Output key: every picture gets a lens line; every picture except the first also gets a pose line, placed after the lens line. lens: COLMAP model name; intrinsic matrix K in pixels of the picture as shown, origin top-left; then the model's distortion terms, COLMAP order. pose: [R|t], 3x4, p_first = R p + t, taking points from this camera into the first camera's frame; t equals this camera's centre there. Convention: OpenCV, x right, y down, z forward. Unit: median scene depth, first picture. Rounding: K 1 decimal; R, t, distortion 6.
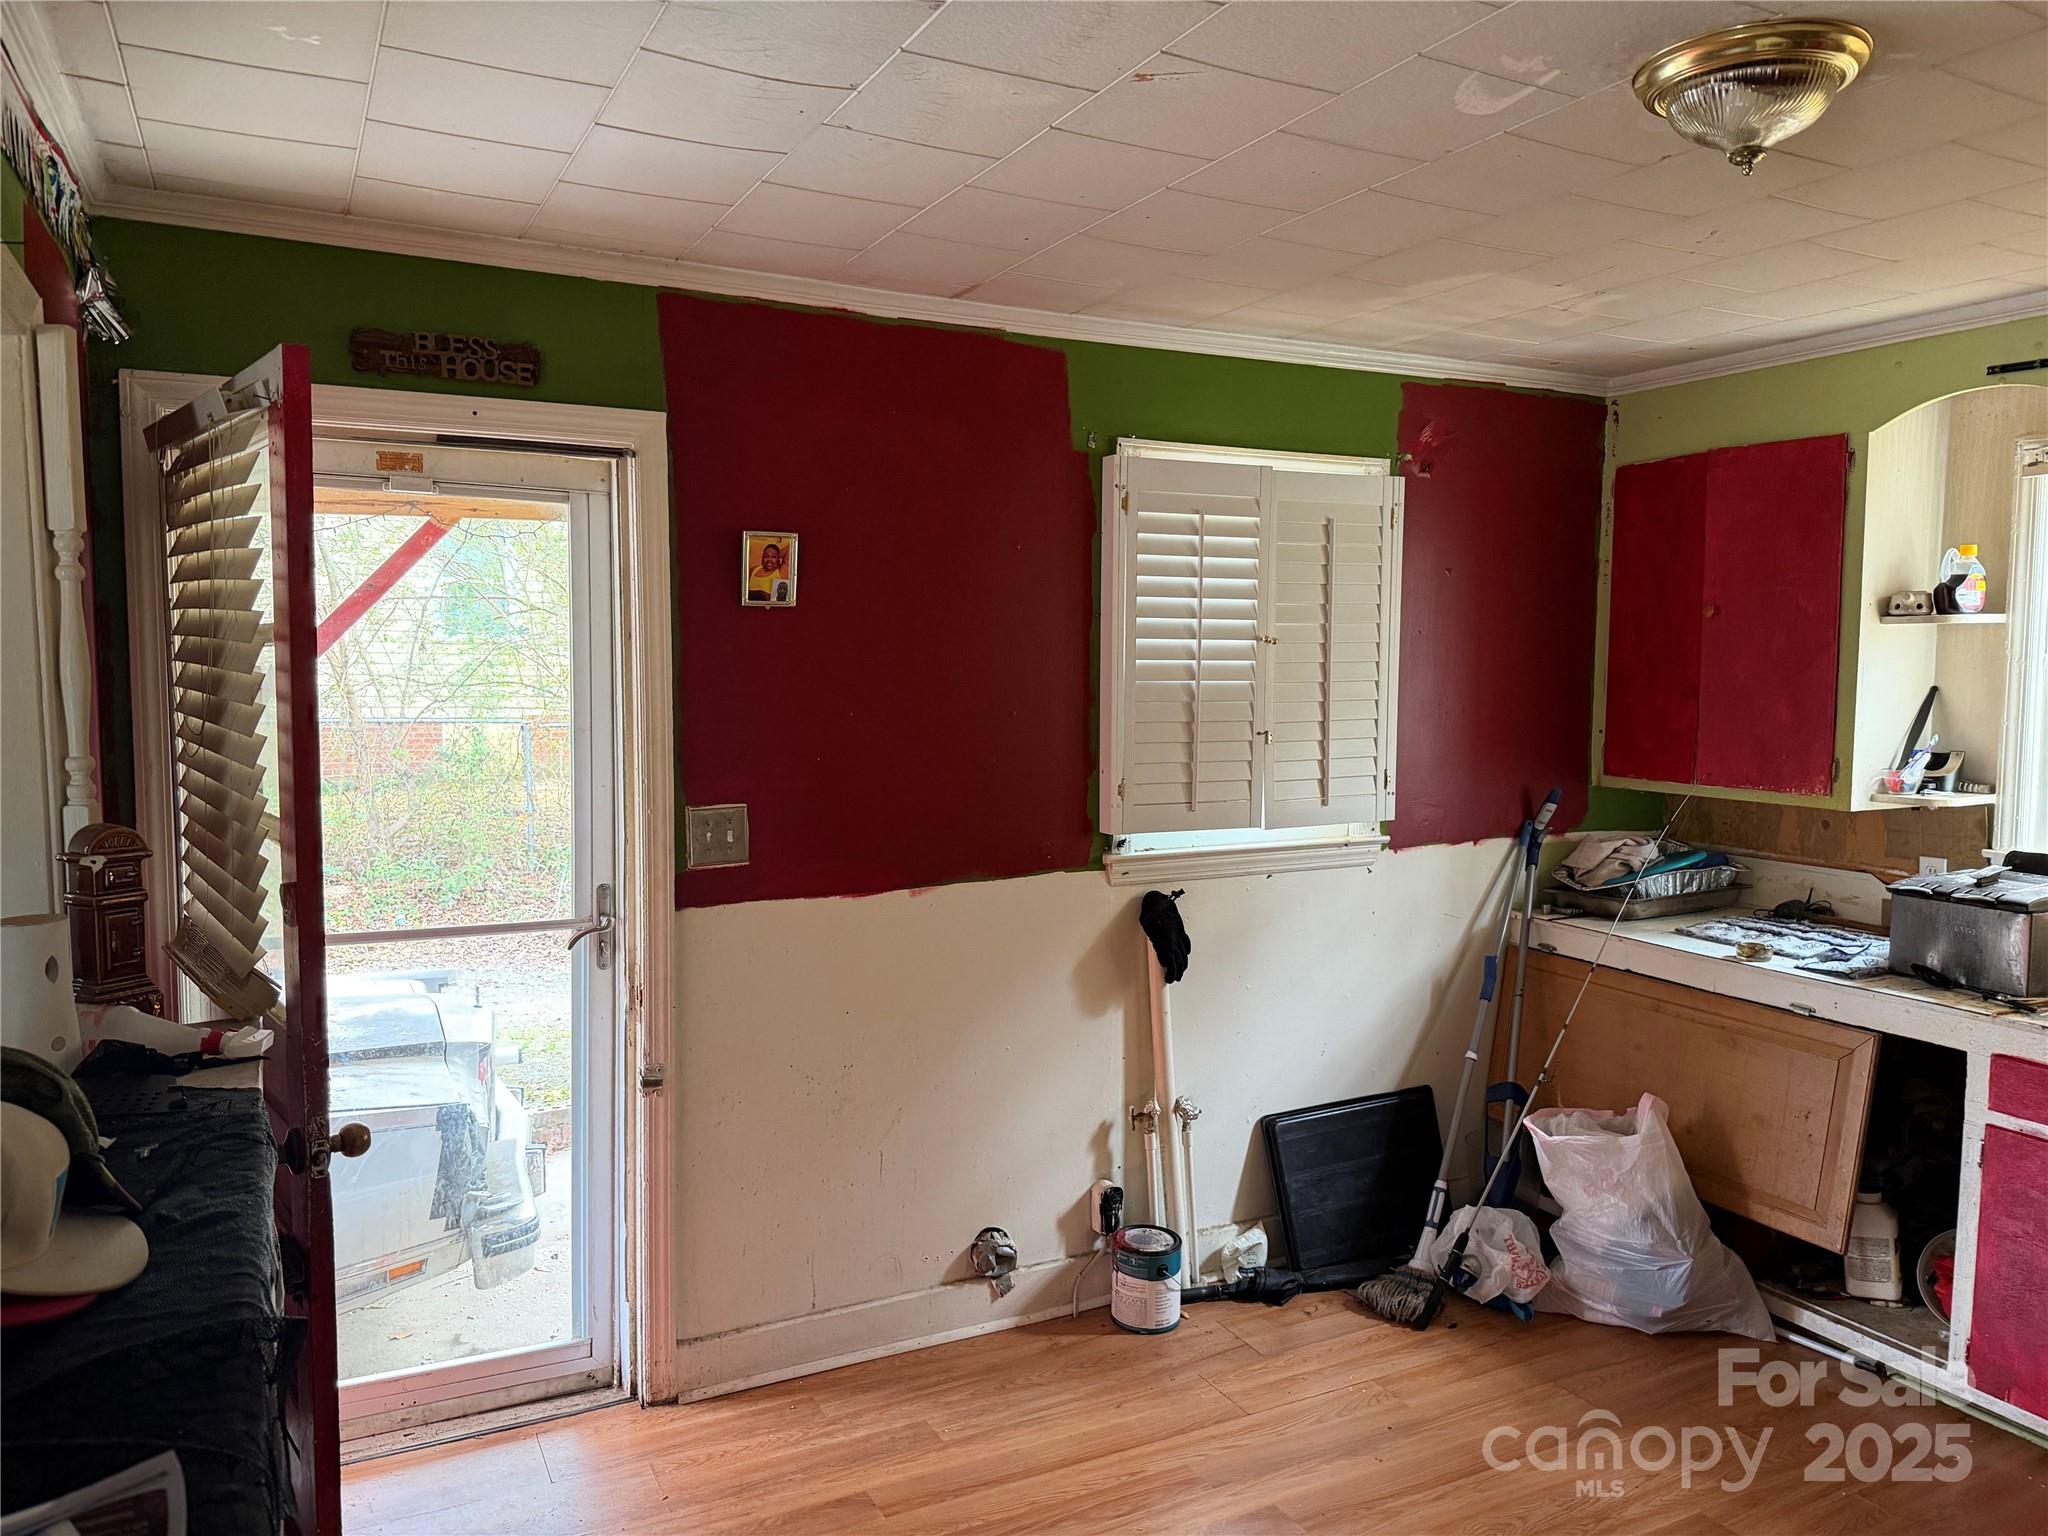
lens RADIAL K [[1424.0, 0, 1024.0], [0, 1424.0, 768.0], [0, 0, 1]] dist [0.094726, -0.132323]
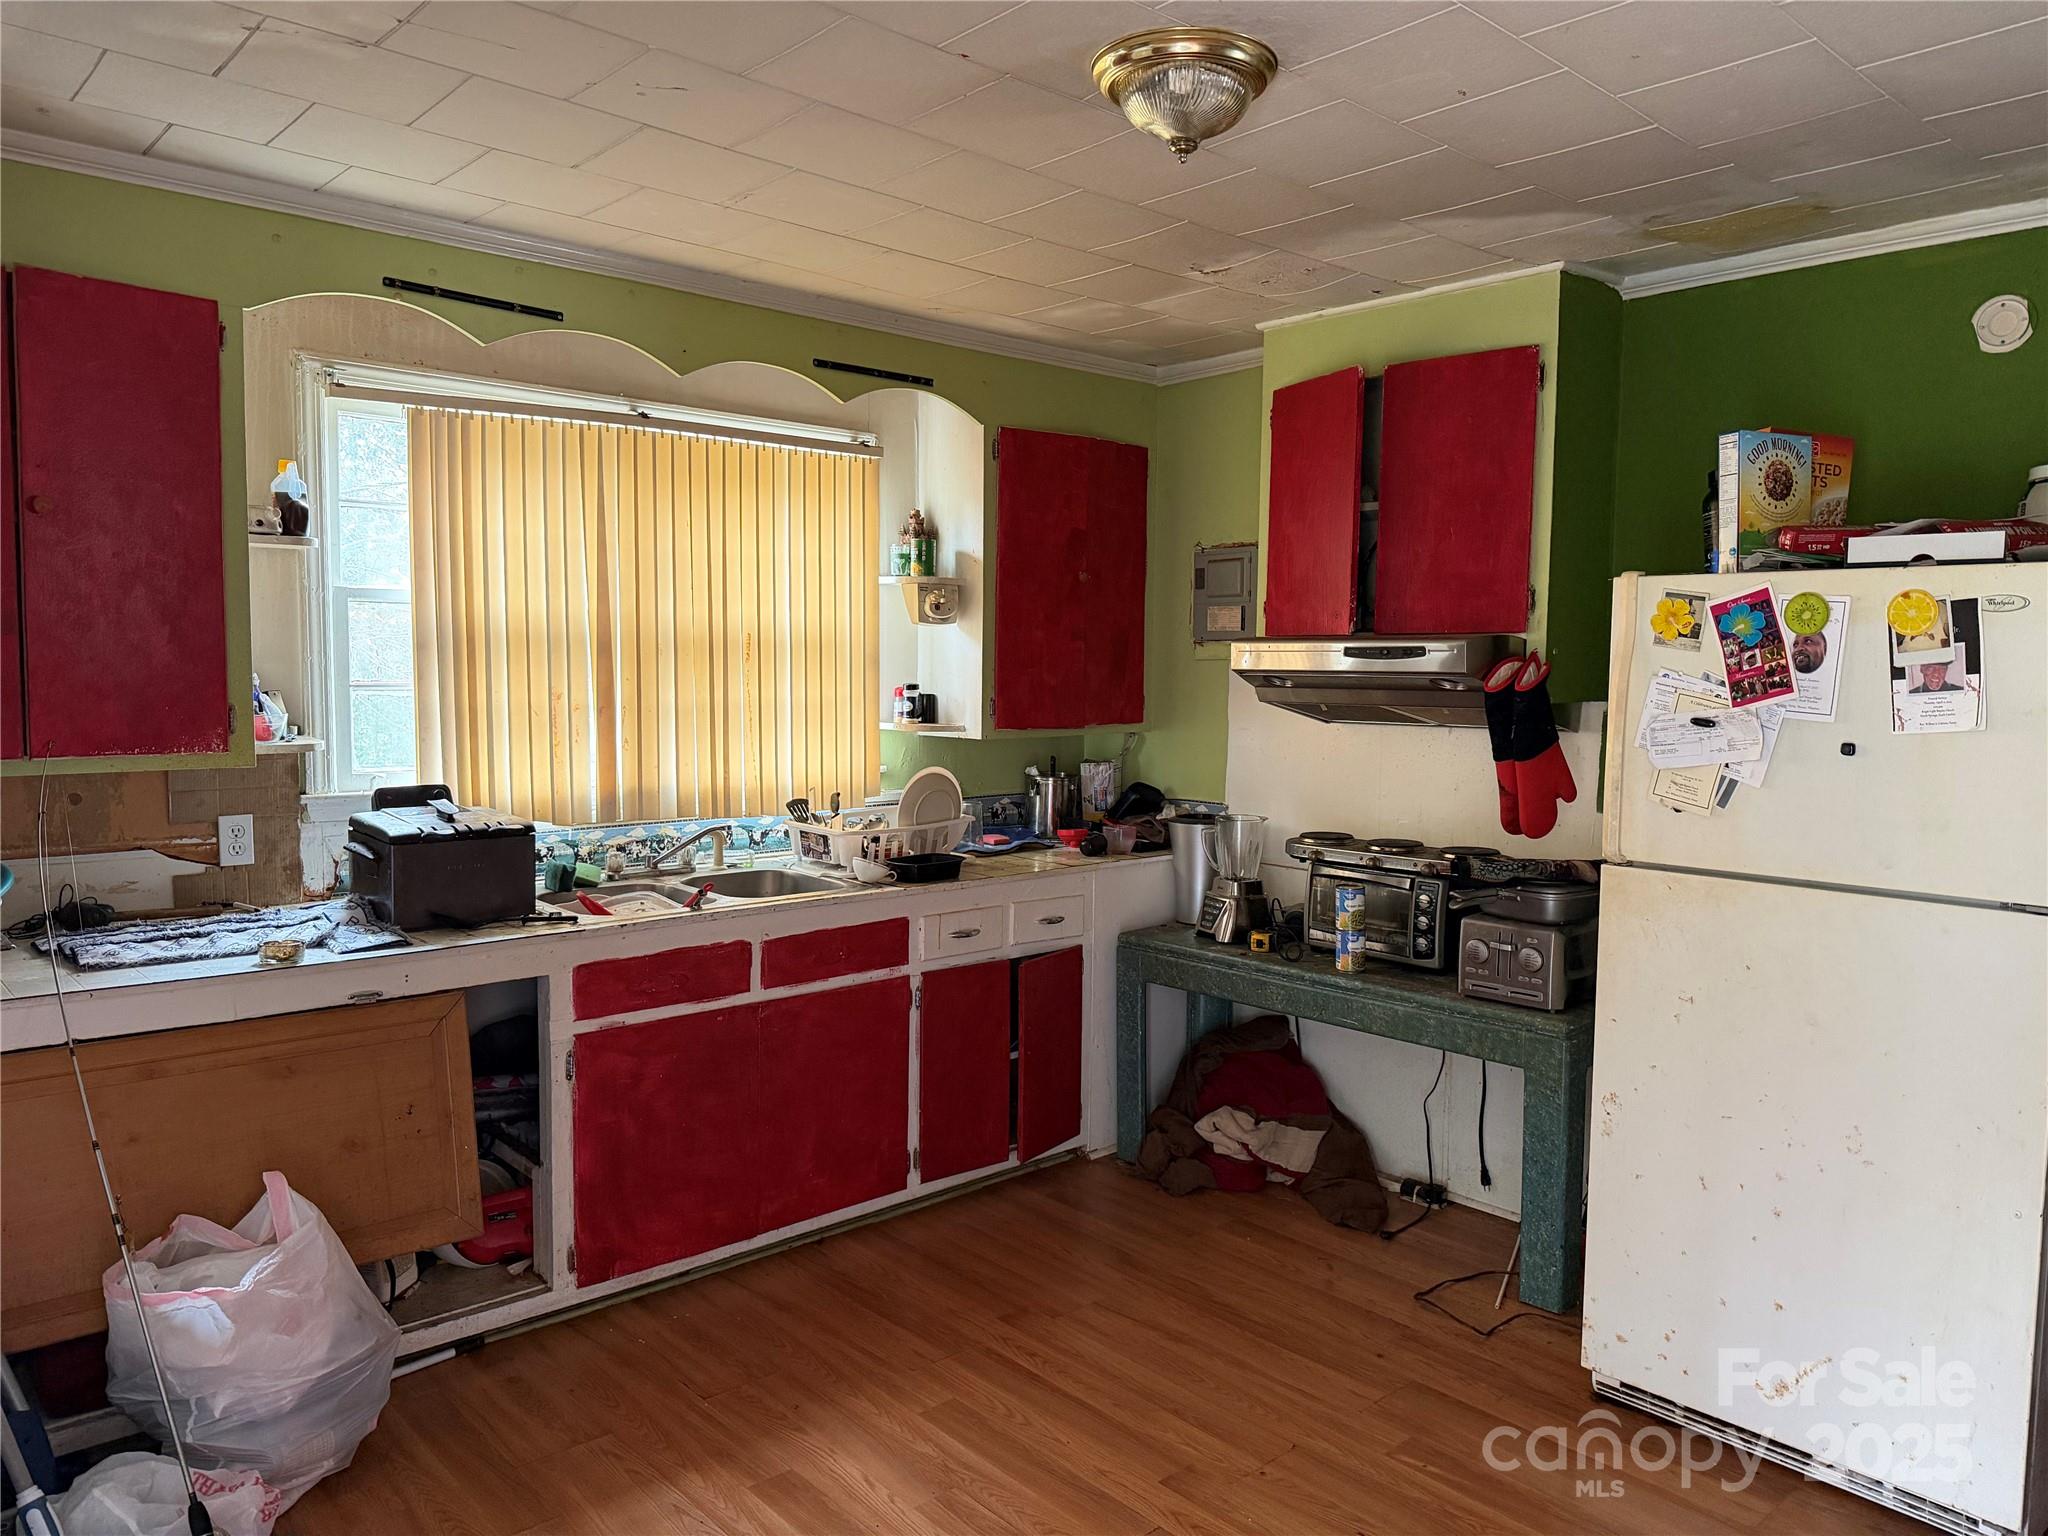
lens RADIAL K [[1424.0, 0, 1024.0], [0, 1424.0, 768.0], [0, 0, 1]] dist [0.094726, -0.132323]
pose [[-0.259955, -0.085151, 0.961859, -0.348921], [0.057452, 0.992976, 0.103433, -0.030862], [-0.963910, 0.082148, -0.253237, 0.798213]]
